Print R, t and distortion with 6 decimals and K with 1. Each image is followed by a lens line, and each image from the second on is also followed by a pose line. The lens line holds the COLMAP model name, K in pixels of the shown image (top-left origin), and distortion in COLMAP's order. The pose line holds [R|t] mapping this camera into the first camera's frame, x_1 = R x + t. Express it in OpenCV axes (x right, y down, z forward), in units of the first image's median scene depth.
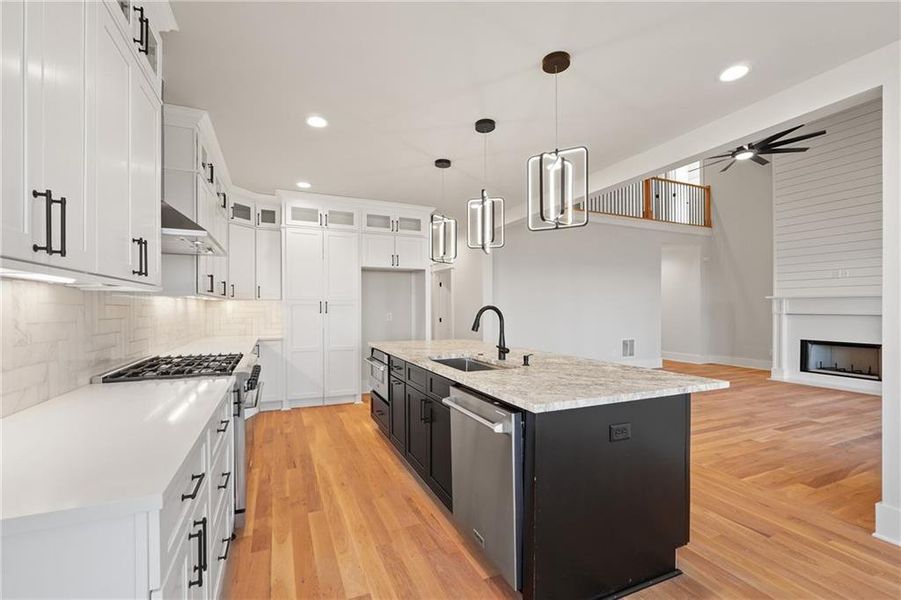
lens RADIAL K [[387.8, 0, 438.6], [0, 387.8, 306.9], [0, 0, 1]] dist [-0.009098, 0.000504]
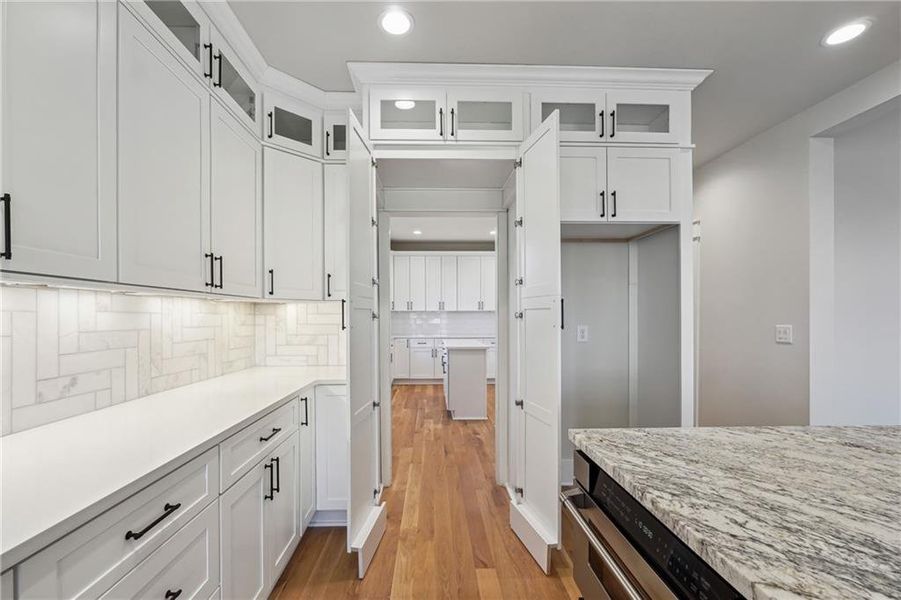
lens RADIAL K [[398.9, 0, 443.0], [0, 398.9, 315.9], [0, 0, 1]] dist [-0.002610, -0.000039]
pose [[0.933999, -0.004356, -0.357250, -0.250320], [0.005094, 0.999986, 0.001125, 0.004394], [0.357240, -0.002871, 0.934008, 1.038299]]
